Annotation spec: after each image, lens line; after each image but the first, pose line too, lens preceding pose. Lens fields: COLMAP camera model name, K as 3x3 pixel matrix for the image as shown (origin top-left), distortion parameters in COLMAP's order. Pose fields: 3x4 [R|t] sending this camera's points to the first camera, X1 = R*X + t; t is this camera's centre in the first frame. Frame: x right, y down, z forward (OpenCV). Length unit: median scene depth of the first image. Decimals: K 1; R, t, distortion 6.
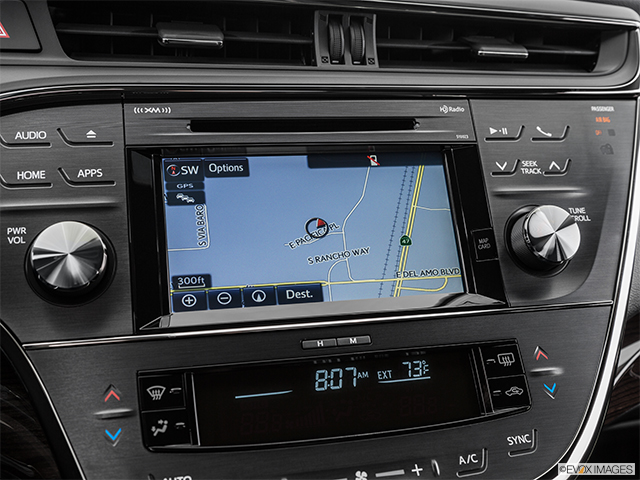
lens RADIAL K [[721.7, 0, 316.4], [0, 721.7, 238.6], [0, 0, 1]] dist [-0.037045, 0.000000]
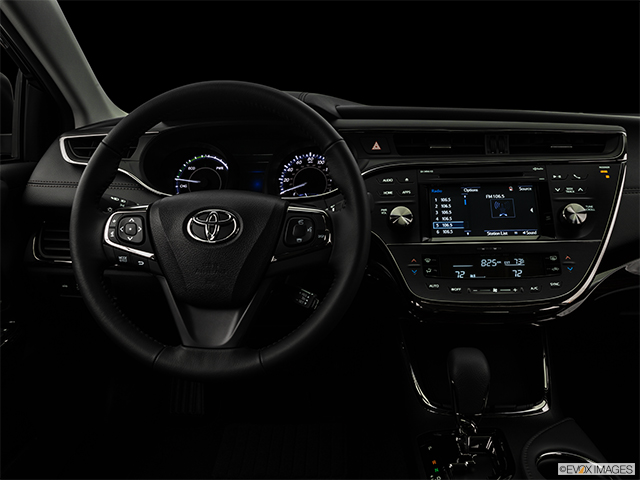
lens RADIAL K [[510.0, 0, 315.8], [0, 510.0, 243.3], [0, 0, 1]] dist [-0.102199, 0.005507]
pose [[0.928125, 0.015443, -0.371948, 0.128257], [-0.036004, 0.998179, -0.048397, 0.234034], [0.370523, 0.058310, 0.926991, -1.088668]]
